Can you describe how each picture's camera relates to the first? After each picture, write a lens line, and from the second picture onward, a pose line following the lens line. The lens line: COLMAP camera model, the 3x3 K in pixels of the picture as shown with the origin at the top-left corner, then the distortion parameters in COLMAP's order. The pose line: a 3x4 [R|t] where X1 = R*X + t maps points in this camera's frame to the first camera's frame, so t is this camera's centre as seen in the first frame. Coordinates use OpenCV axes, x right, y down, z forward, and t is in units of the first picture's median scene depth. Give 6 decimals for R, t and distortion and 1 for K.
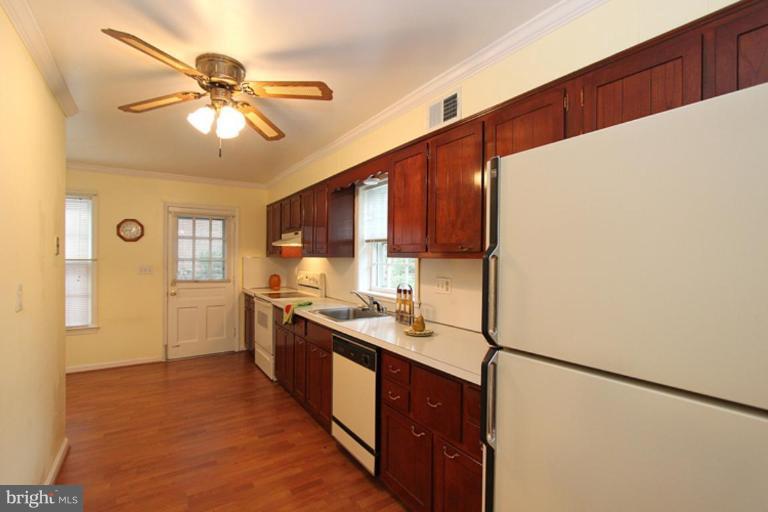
lens RADIAL K [[356.3, 0, 384.0], [0, 356.3, 256.0], [0, 0, 1]] dist [0.002132, -0.000001]
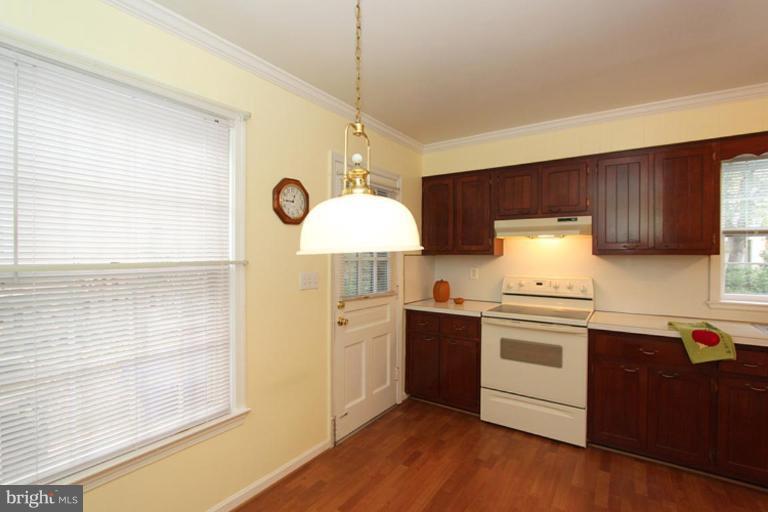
lens RADIAL K [[347.9, 0, 364.8], [0, 347.9, 260.8], [0, 0, 1]] dist [-0.001714, -0.000131]
pose [[0.924606, -0.012460, 0.380721, -0.769924], [0.008534, 0.999892, 0.011999, 0.004604], [-0.380829, -0.007845, 0.924612, 0.492586]]
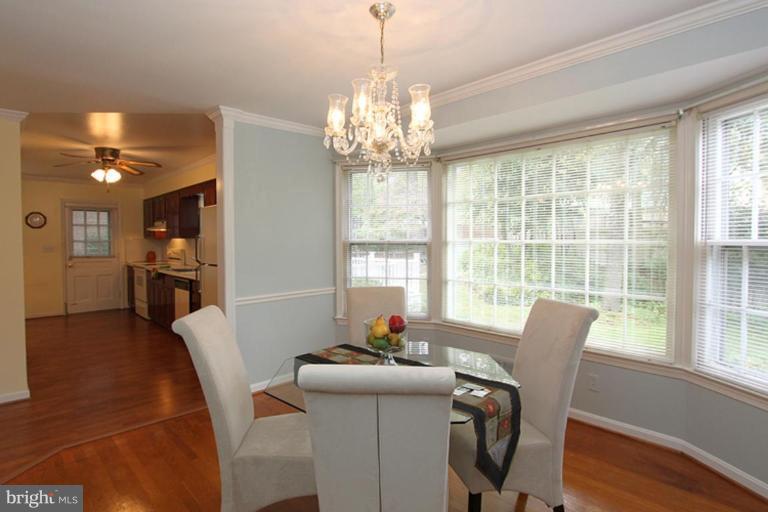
lens RADIAL K [[387.5, 0, 384.6], [0, 387.5, 246.5], [0, 0, 1]] dist [-0.028407, 0.000011]
pose [[0.979195, -0.013814, 0.202451, 0.300807], [0.009007, 0.999656, 0.024646, 0.005317], [-0.202722, -0.022310, 0.978982, -0.680442]]
